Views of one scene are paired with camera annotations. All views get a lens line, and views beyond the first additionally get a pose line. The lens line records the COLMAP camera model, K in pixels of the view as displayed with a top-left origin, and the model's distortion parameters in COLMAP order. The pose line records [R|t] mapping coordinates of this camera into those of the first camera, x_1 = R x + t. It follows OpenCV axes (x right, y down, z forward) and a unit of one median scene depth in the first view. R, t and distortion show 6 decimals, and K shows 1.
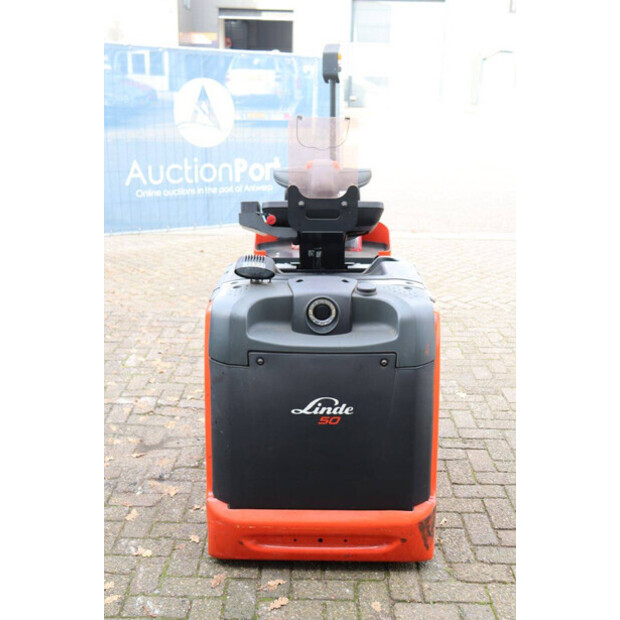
lens RADIAL K [[743.4, 0, 310.0], [0, 743.4, 310.0], [0, 0, 1]] dist [-0.000610, 0.070669]
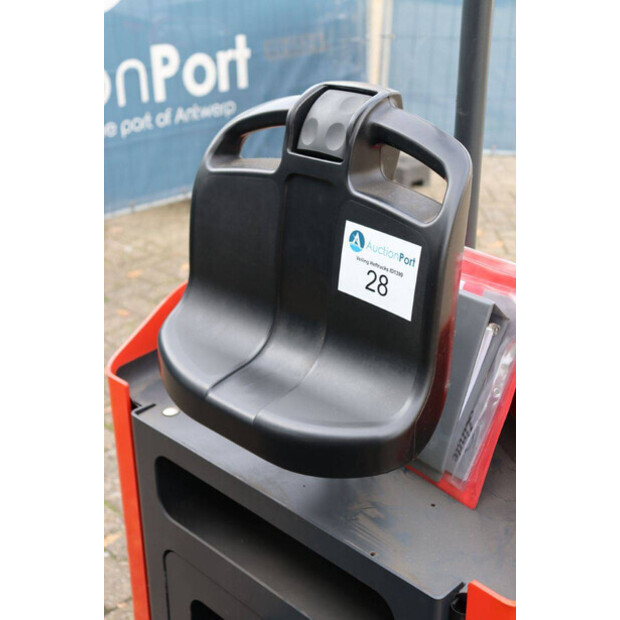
lens RADIAL K [[888.7, 0, 310.0], [0, 888.7, 310.0], [0, 0, 1]] dist [0.010310, 0.019185]
pose [[0.727937, 0.266481, -0.631740, 0.279546], [-0.189518, 0.963686, 0.188126, -0.266827], [0.658931, -0.017218, 0.752006, 1.187177]]
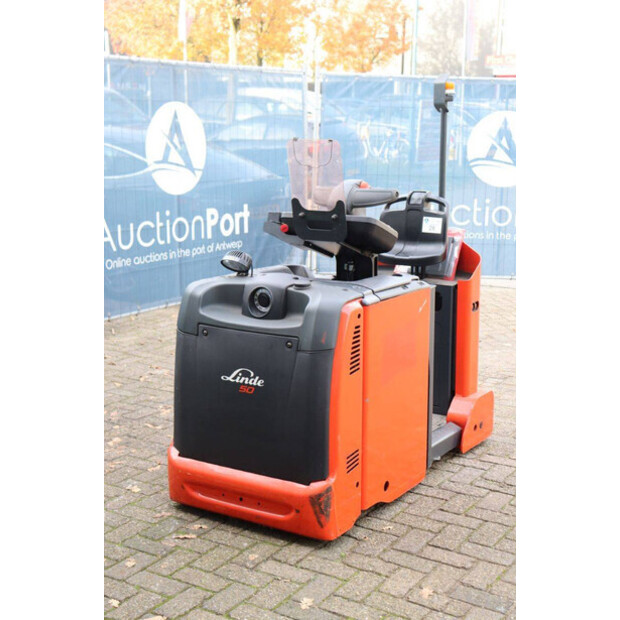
lens RADIAL K [[960.2, 0, 310.0], [0, 960.2, 310.0], [0, 0, 1]] dist [0.121977, 0.086803]
pose [[0.856072, 0.096279, -0.507810, 0.848101], [-0.148684, 0.986841, -0.063551, 0.103393], [0.495009, 0.129907, 0.859122, -0.265796]]
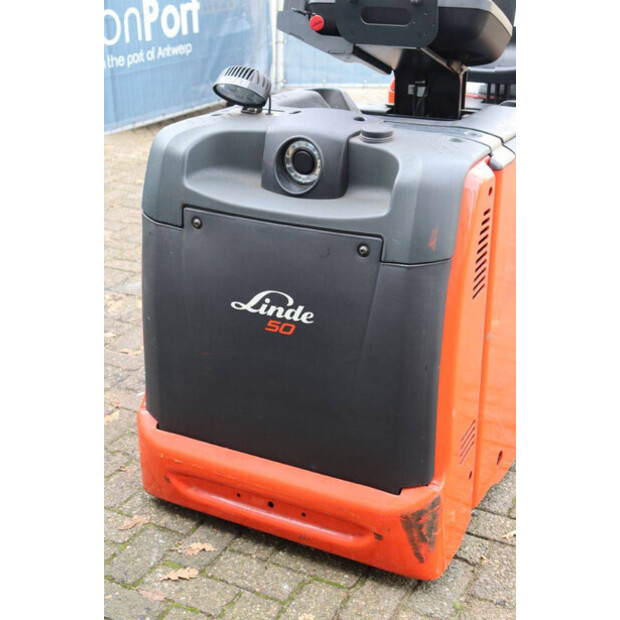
lens RADIAL K [[960.2, 0, 310.0], [0, 960.2, 310.0], [0, 0, 1]] dist [0.121977, 0.086803]
pose [[0.894478, 0.166418, -0.414986, 0.386015], [-0.126236, 0.984387, 0.122666, 0.025971], [0.428921, -0.057336, 0.901521, 0.244623]]
